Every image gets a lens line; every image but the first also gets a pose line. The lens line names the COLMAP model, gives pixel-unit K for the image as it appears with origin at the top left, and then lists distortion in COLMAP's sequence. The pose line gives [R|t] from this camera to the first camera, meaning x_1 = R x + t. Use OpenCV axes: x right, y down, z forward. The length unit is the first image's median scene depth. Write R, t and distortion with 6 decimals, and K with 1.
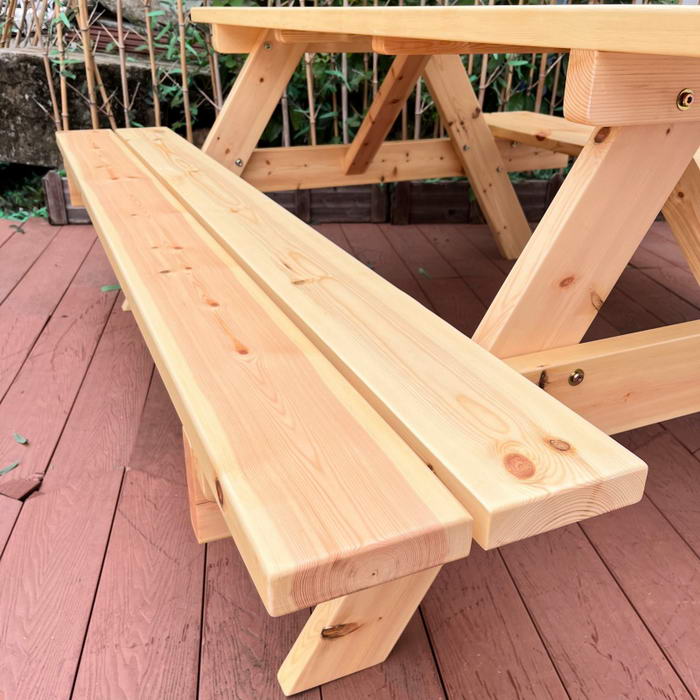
lens RADIAL K [[715.7, 0, 352.5], [0, 715.7, 352.0], [0, 0, 1]] dist [0.021501, 0.000000]
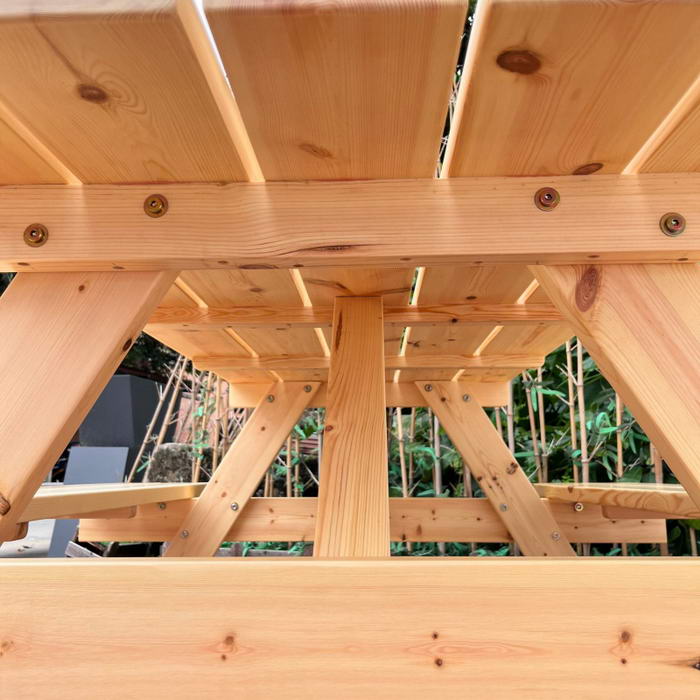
lens RADIAL K [[715.7, 0, 350.8], [0, 715.7, 347.9], [0, 0, 1]] dist [0.021501, 0.000000]
pose [[0.899659, -0.087927, -0.427648, 0.375977], [-0.174672, 0.825213, -0.537135, 0.051988], [0.400129, 0.557936, 0.727051, 0.192935]]
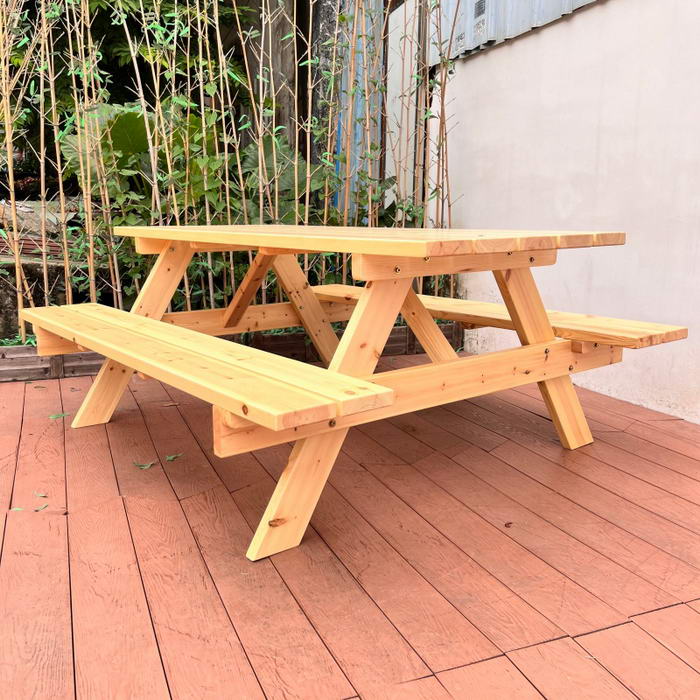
lens RADIAL K [[715.7, 0, 349.4], [0, 715.7, 345.1], [0, 0, 1]] dist [0.021501, 0.000000]
pose [[0.969691, -0.059606, 0.236951, -0.106106], [0.116956, 0.964700, -0.235955, 0.159620], [-0.214523, 0.256516, 0.942433, -0.423740]]
